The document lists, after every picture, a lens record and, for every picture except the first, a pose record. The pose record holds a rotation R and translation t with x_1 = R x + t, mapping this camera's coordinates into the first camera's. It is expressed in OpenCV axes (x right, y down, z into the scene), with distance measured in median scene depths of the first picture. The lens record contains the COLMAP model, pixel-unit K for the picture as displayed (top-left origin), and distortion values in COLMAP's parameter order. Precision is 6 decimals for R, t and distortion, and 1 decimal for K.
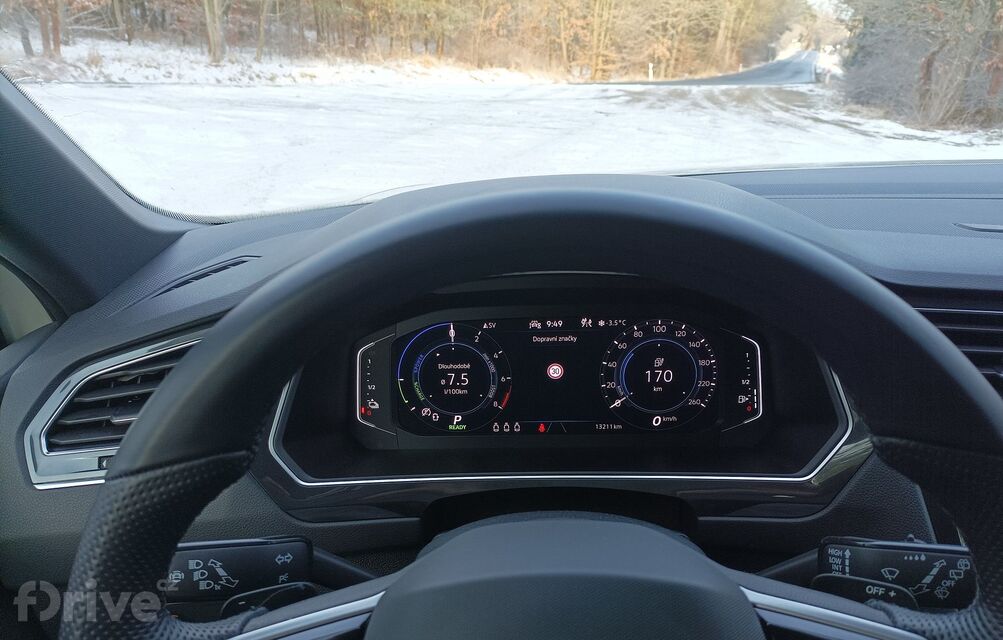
lens RADIAL K [[409.1, 0, 498.0], [0, 409.1, 325.0], [0, 0, 1]] dist [-0.004652, -0.000491]
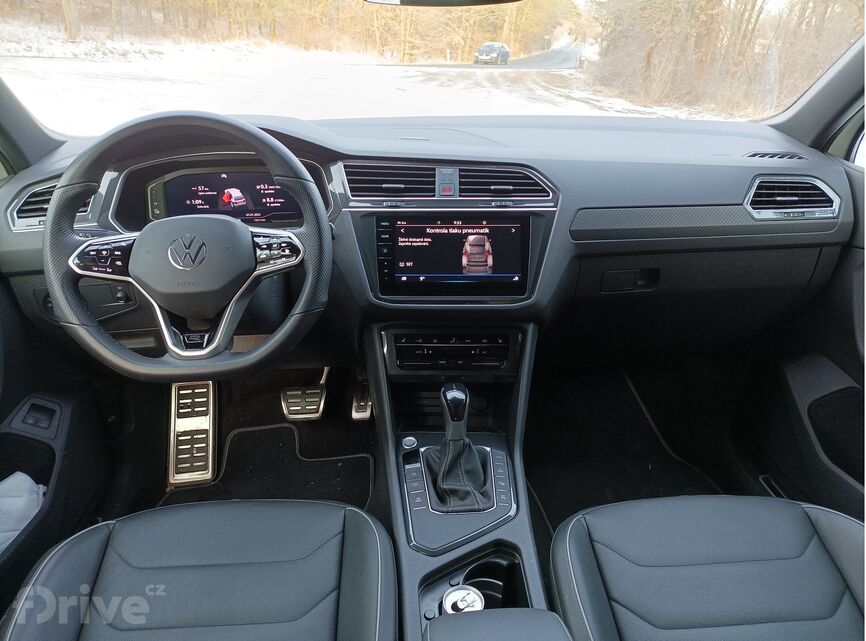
lens RADIAL K [[426.1, 0, 436.2], [0, 426.1, 316.4], [0, 0, 1]] dist [0.001215, -0.002459]
pose [[0.995286, -0.029489, 0.092395, 0.200740], [0.028128, 0.999476, 0.015994, 0.152728], [-0.092818, -0.013320, 0.995594, -0.307331]]
